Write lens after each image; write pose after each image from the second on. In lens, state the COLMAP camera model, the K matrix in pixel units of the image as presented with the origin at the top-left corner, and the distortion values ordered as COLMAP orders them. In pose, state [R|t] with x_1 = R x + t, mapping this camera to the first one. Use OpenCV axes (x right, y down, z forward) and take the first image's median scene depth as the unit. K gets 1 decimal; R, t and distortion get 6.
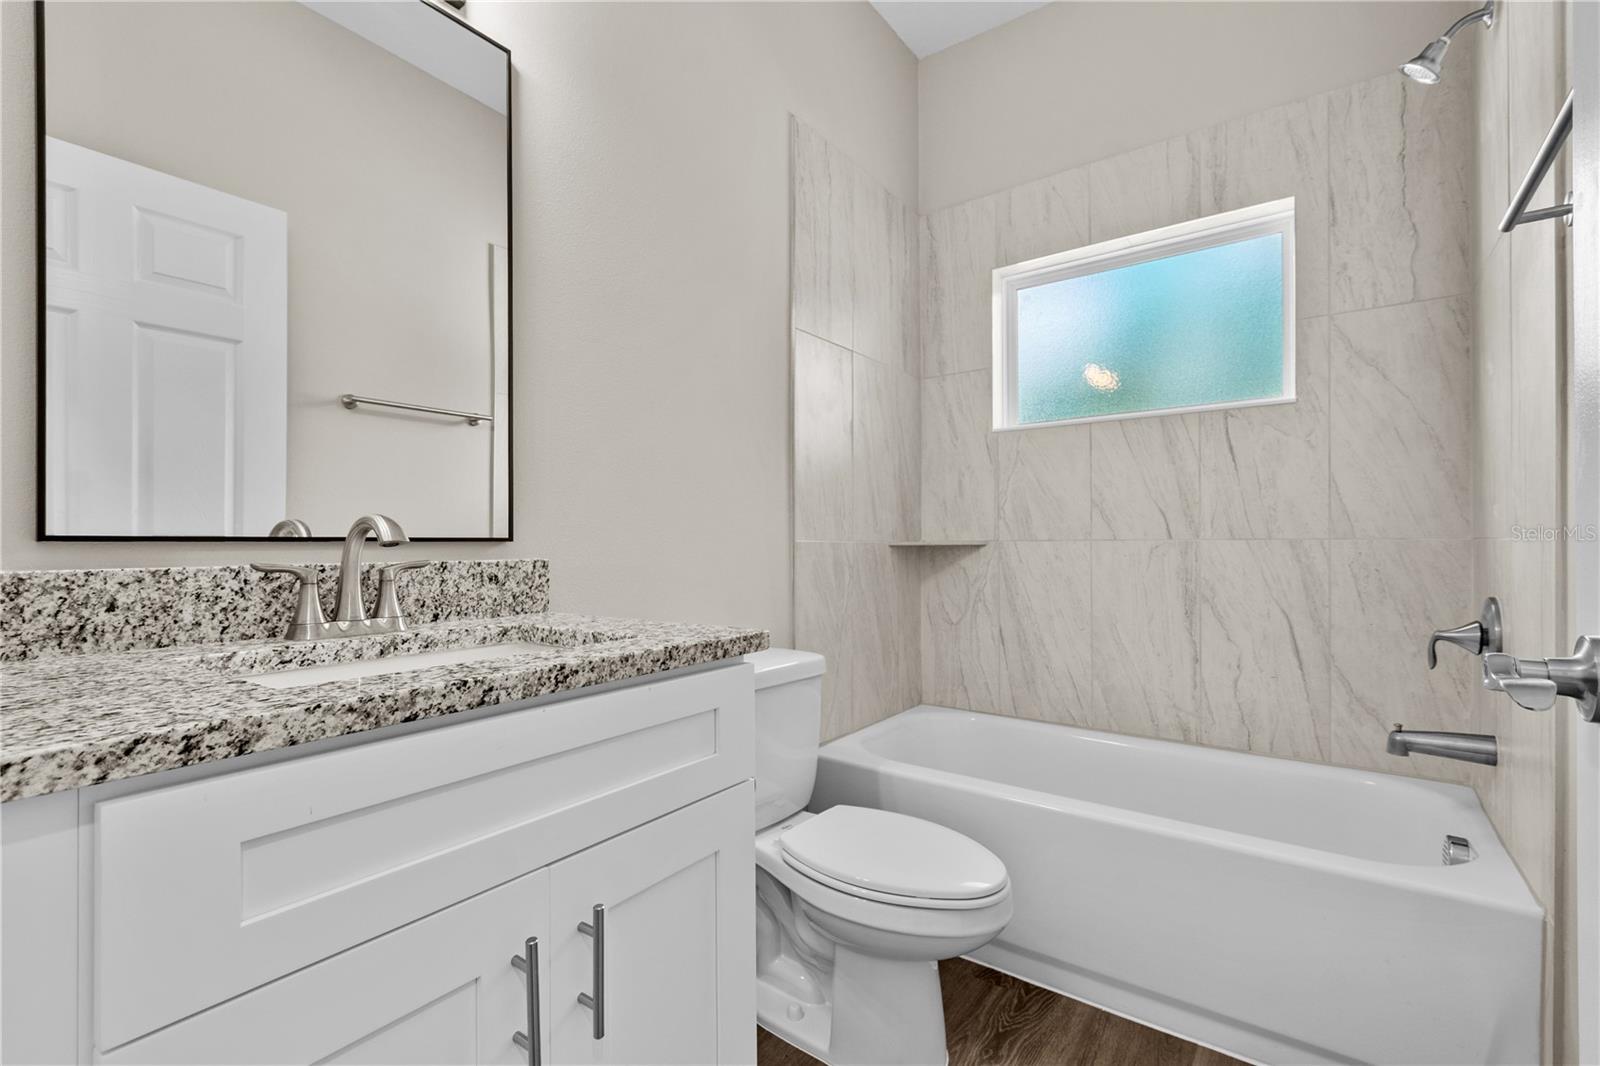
lens RADIAL K [[700.8, 0, 800.0], [0, 700.8, 533.0], [0, 0, 1]] dist [0.002084, 0.000098]
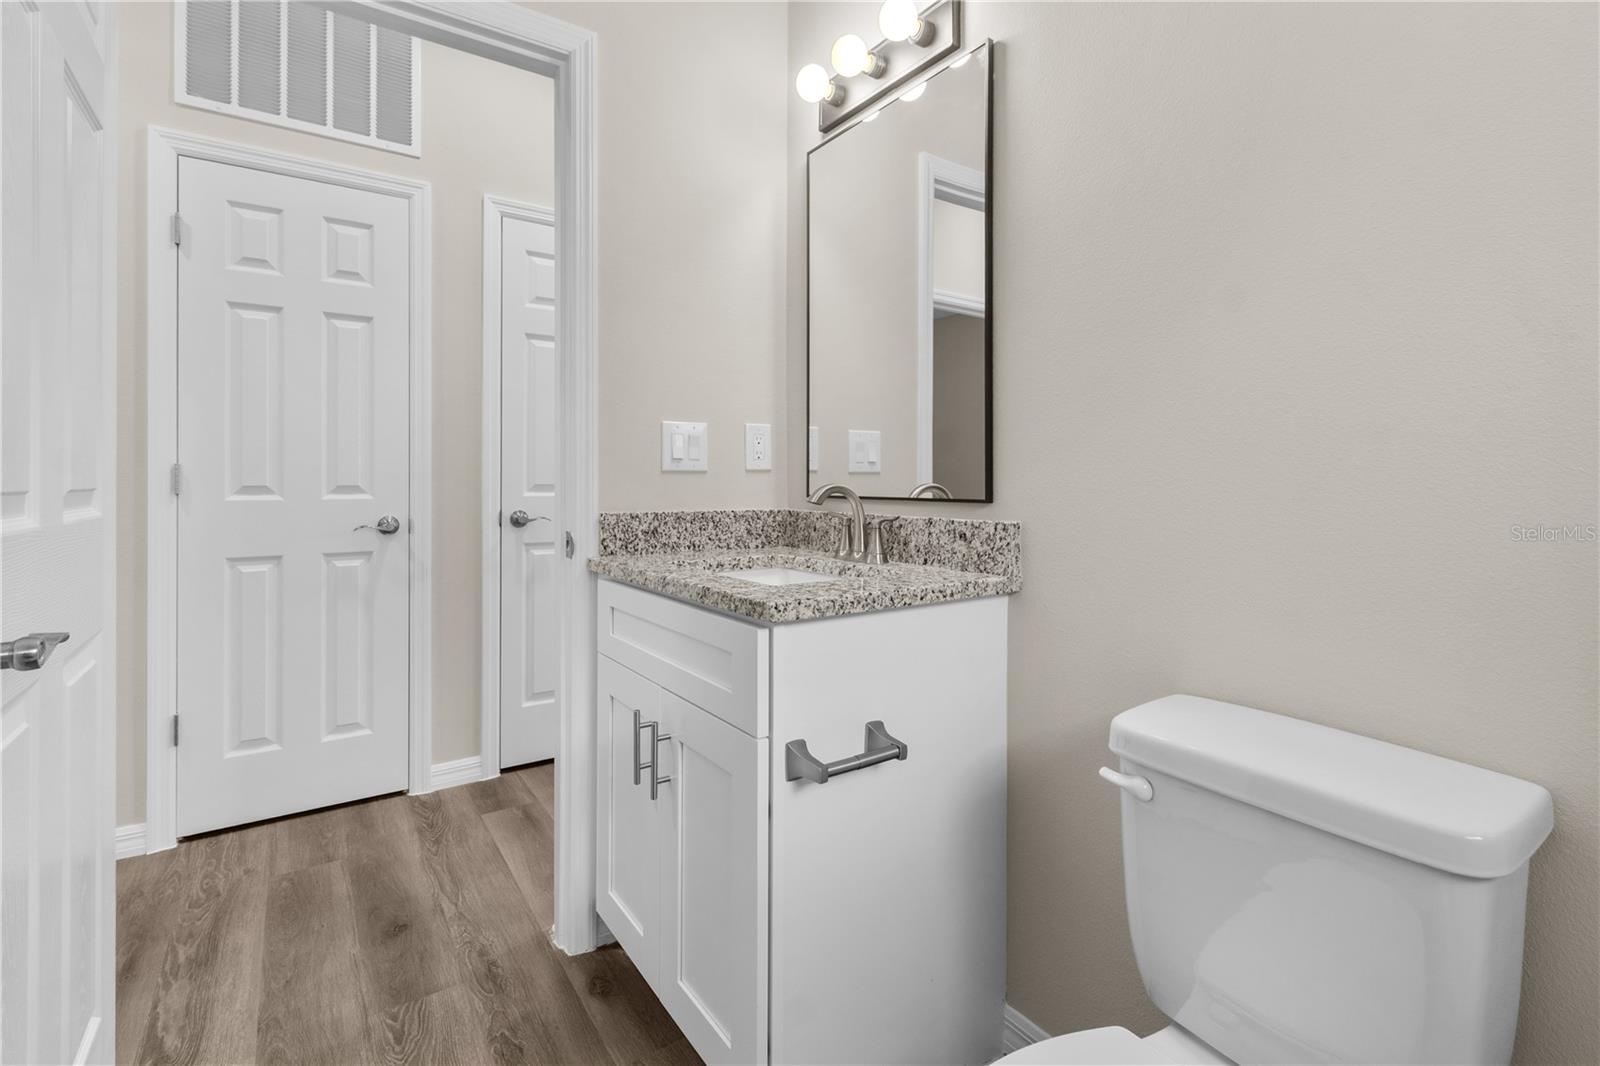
lens RADIAL K [[702.2, 0, 803.0], [0, 702.2, 484.2], [0, 0, 1]] dist [-0.000236, -0.000015]
pose [[-0.299452, 0.002813, -0.954107, 0.719948], [0.009577, 0.999954, -0.000058, -0.020455], [0.954063, -0.009154, -0.299466, 1.111870]]
